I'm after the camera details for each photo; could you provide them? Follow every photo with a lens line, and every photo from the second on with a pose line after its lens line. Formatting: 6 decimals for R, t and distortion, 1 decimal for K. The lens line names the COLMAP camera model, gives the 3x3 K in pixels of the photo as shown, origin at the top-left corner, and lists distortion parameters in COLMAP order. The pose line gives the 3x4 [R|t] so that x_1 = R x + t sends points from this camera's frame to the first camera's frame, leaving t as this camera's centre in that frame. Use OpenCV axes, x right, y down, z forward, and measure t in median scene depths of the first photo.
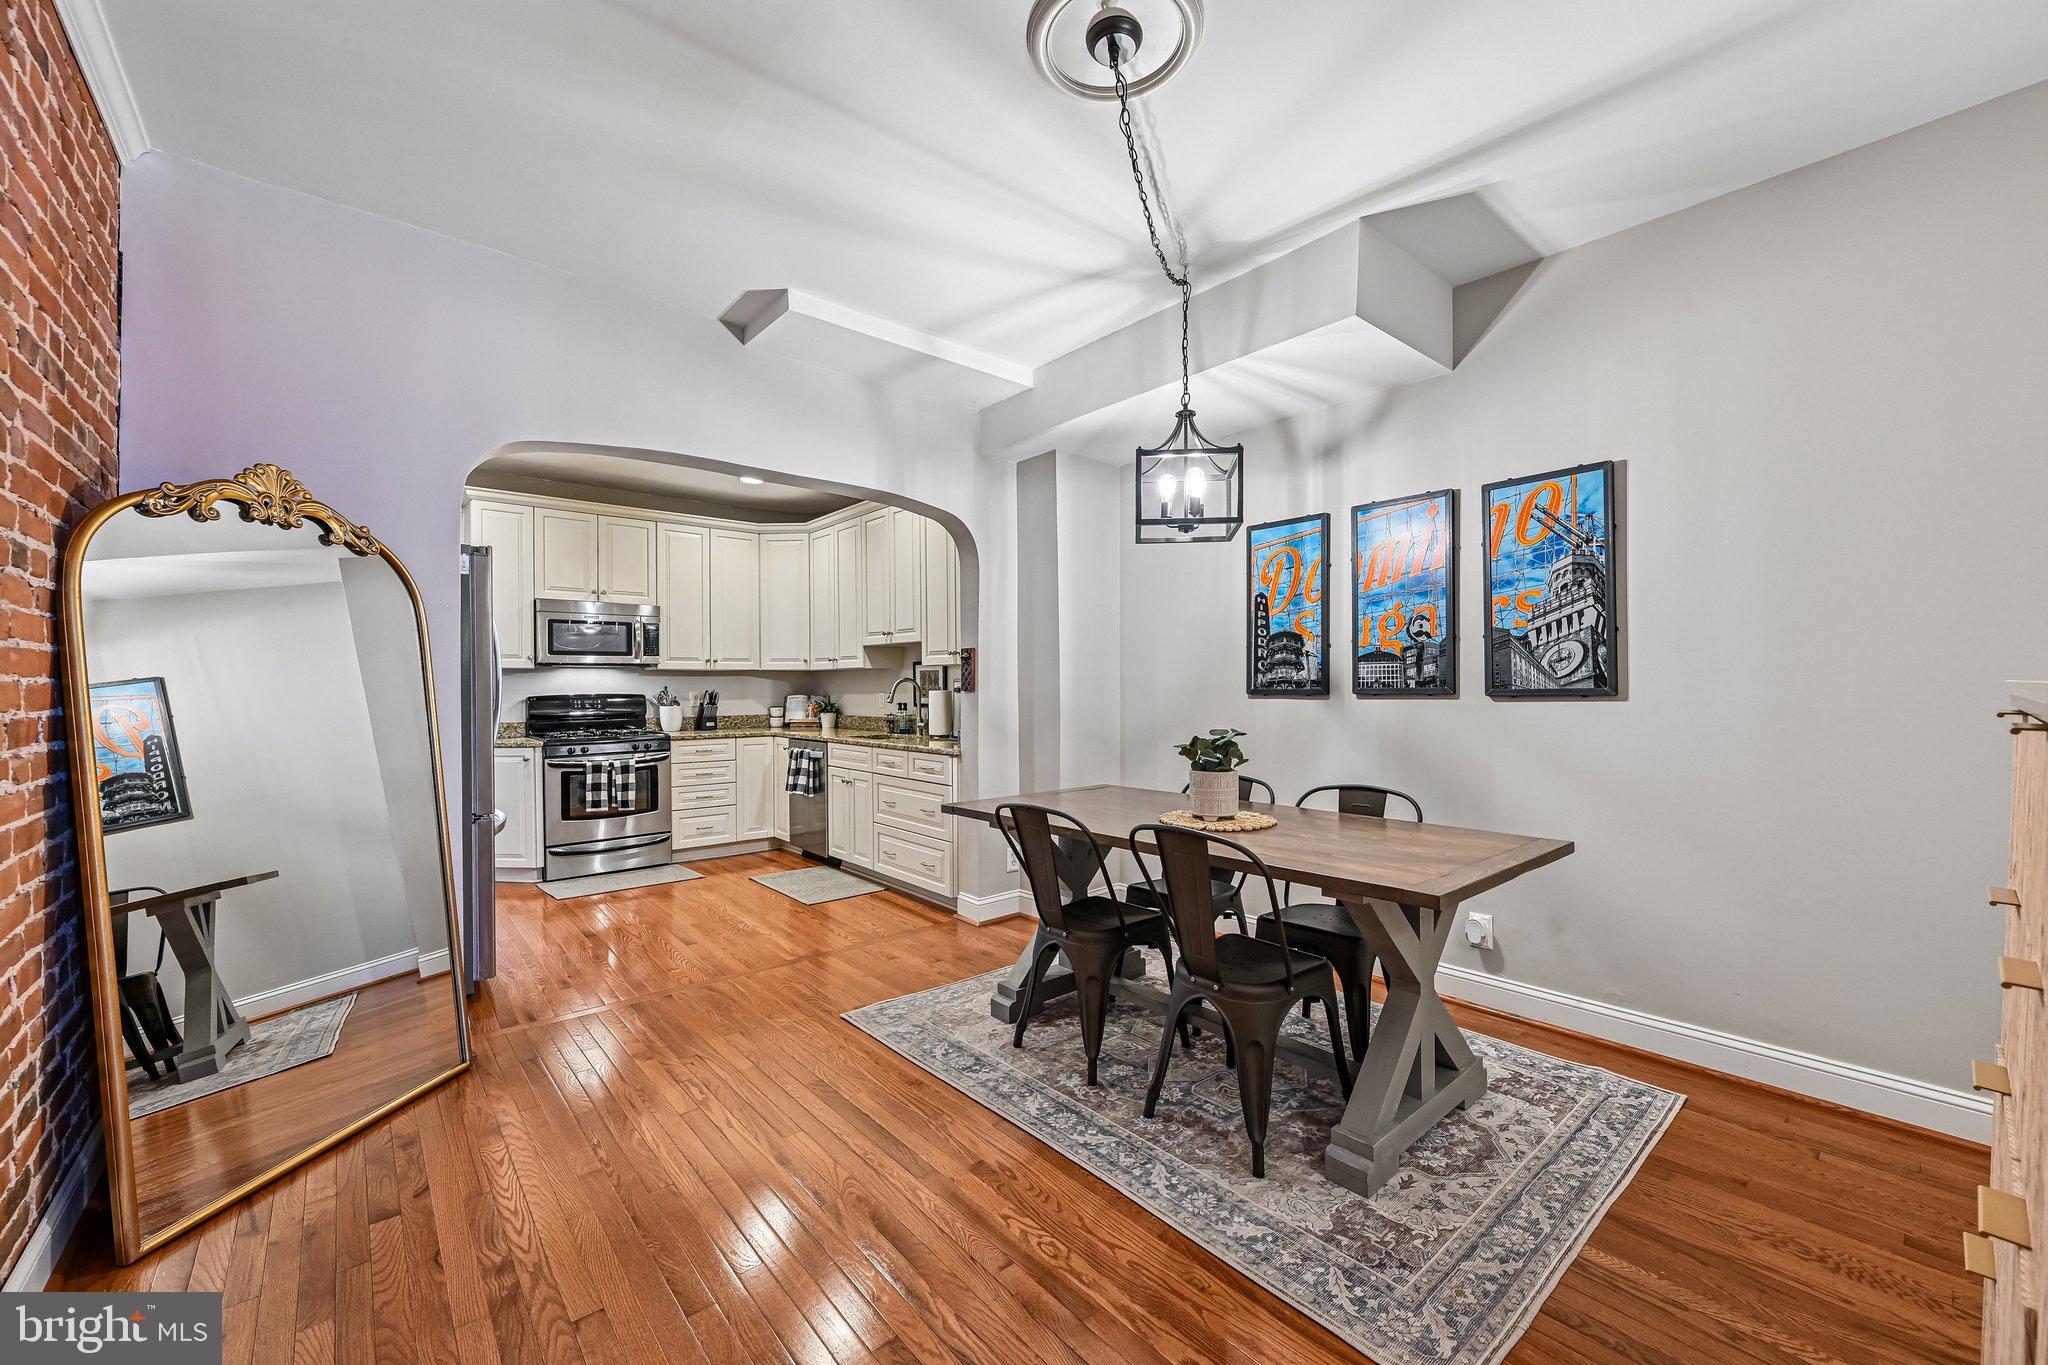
lens RADIAL K [[809.6, 0, 1034.7], [0, 809.6, 682.2], [0, 0, 1]] dist [-0.002175, 0.000525]
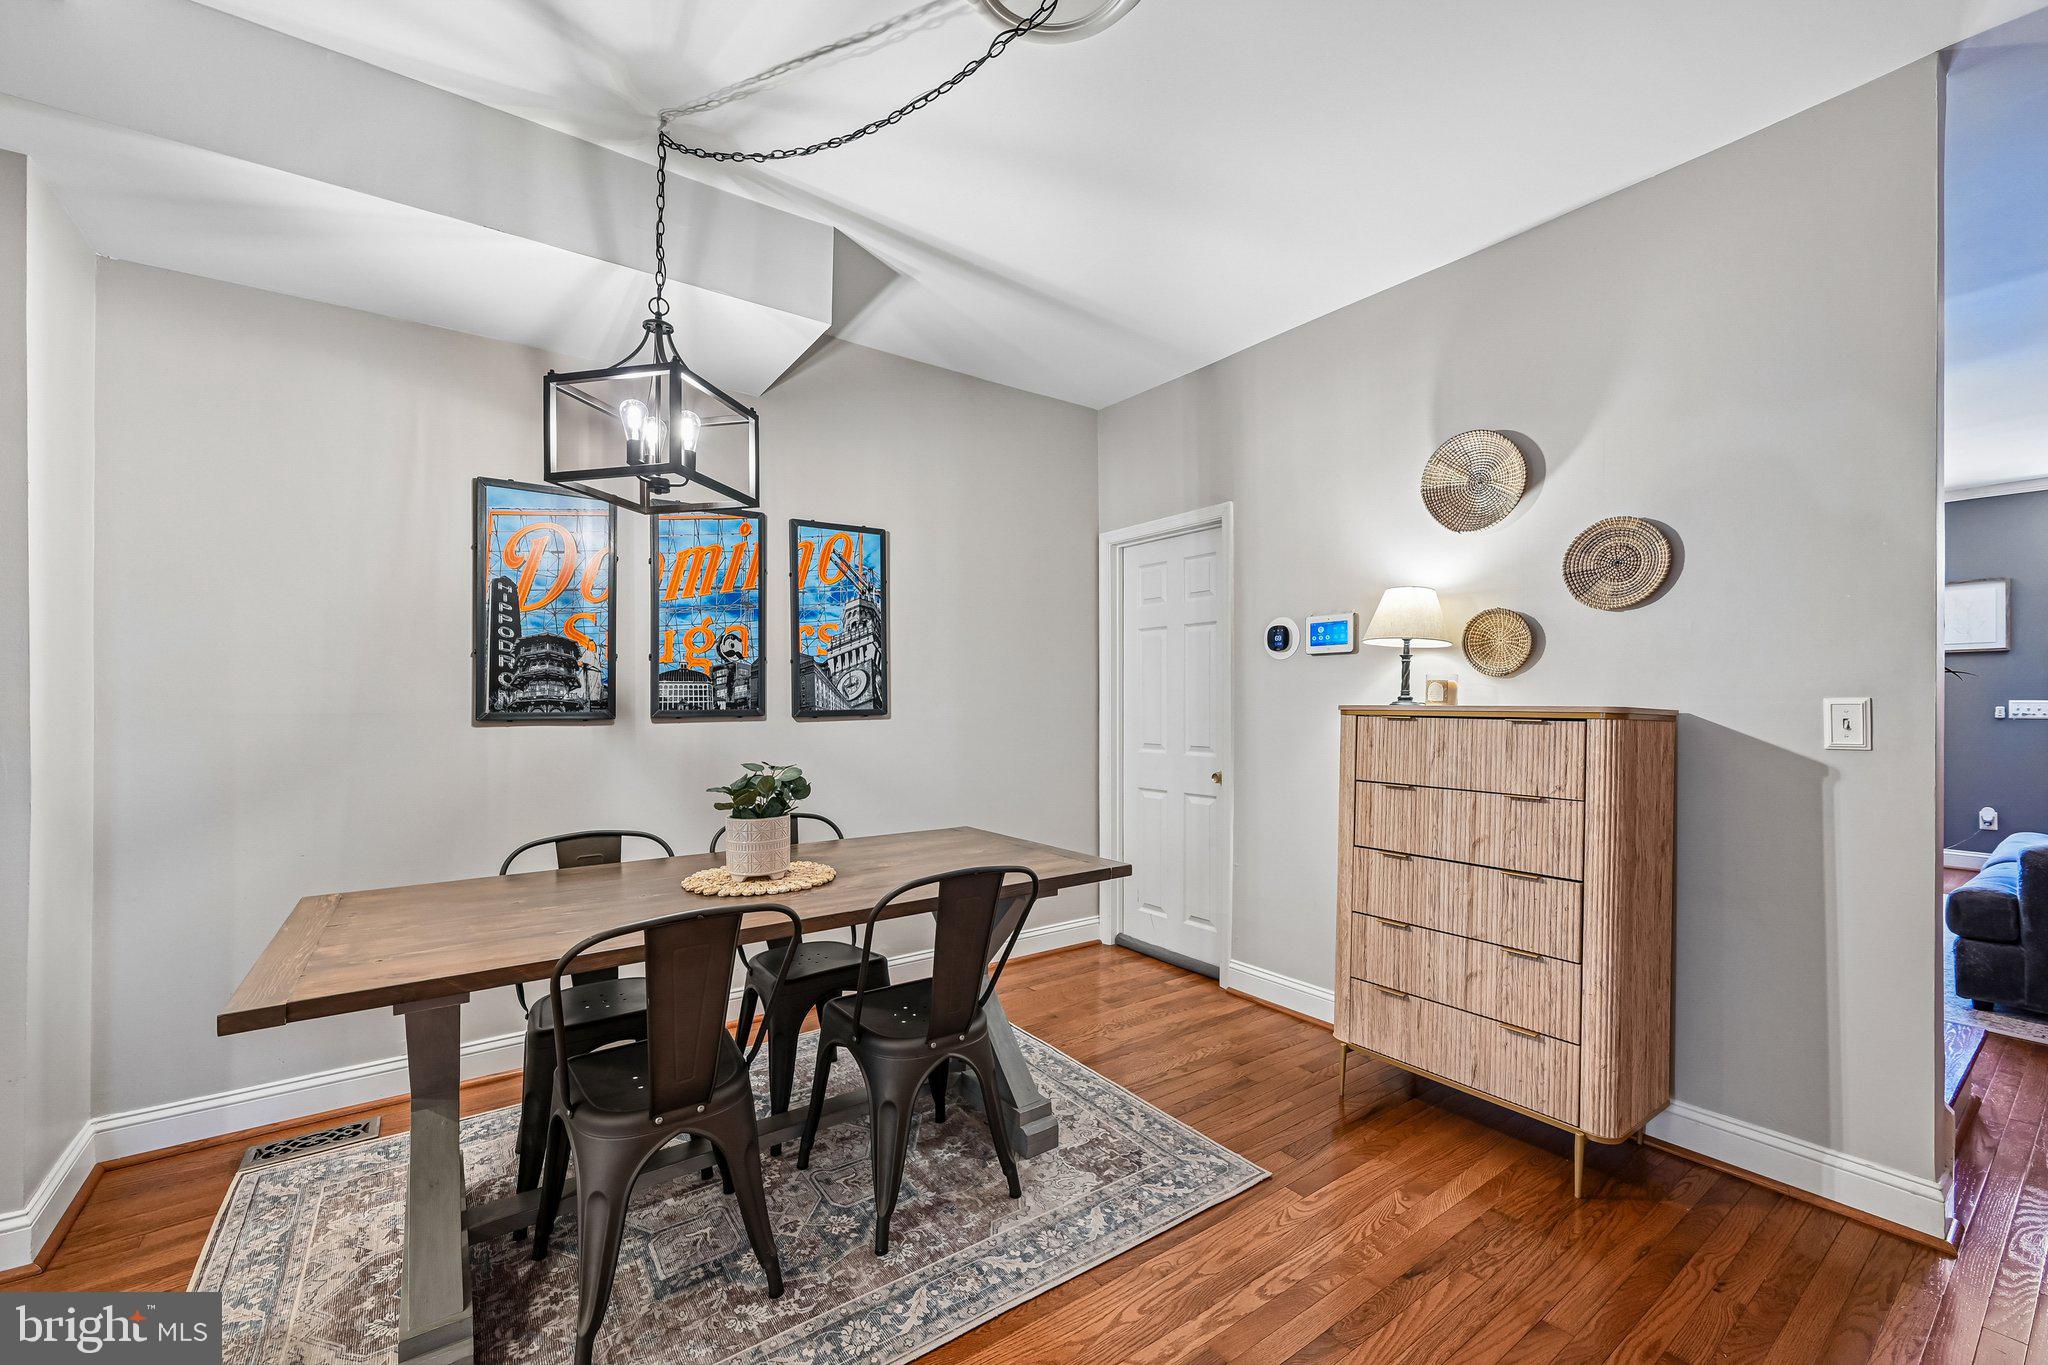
lens RADIAL K [[809.6, 0, 1032.5], [0, 809.6, 704.5], [0, 0, 1]] dist [-0.002175, 0.000525]
pose [[0.087067, 0.001762, 0.996201, -0.286785], [-0.002117, 0.999997, -0.001584, 0.000989], [-0.996200, -0.001971, 0.087070, 0.354813]]
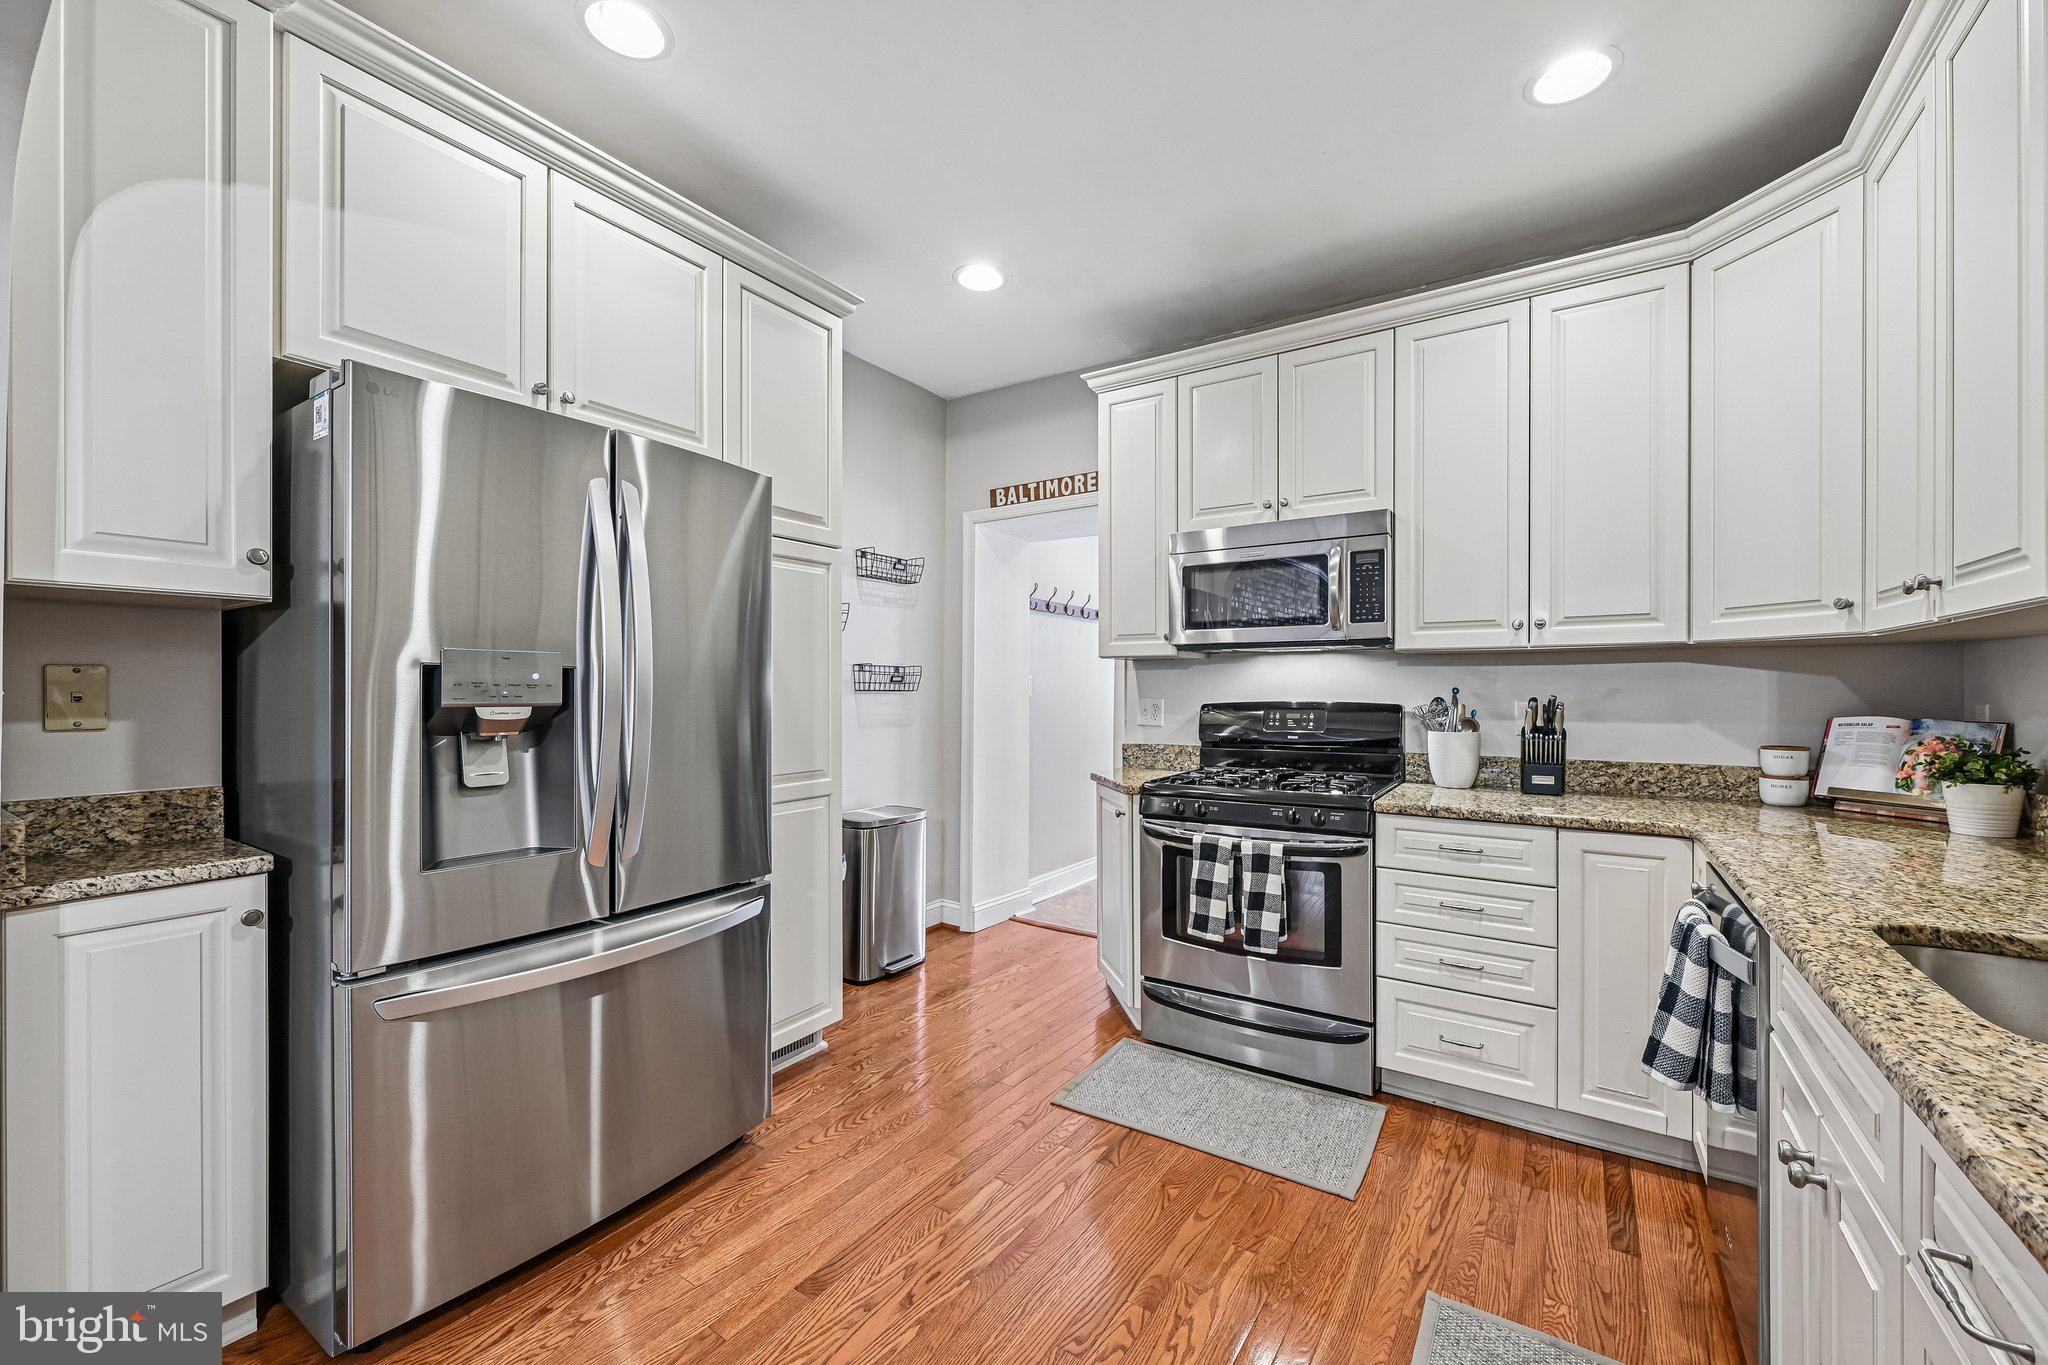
lens RADIAL K [[809.6, 0, 1036.2], [0, 809.6, 687.4], [0, 0, 1]] dist [-0.002175, 0.000525]
pose [[0.272463, 0.002662, -0.962163, -0.093989], [-0.000537, 0.999996, 0.002615, 0.004723], [0.962166, -0.000196, 0.272463, 0.786642]]
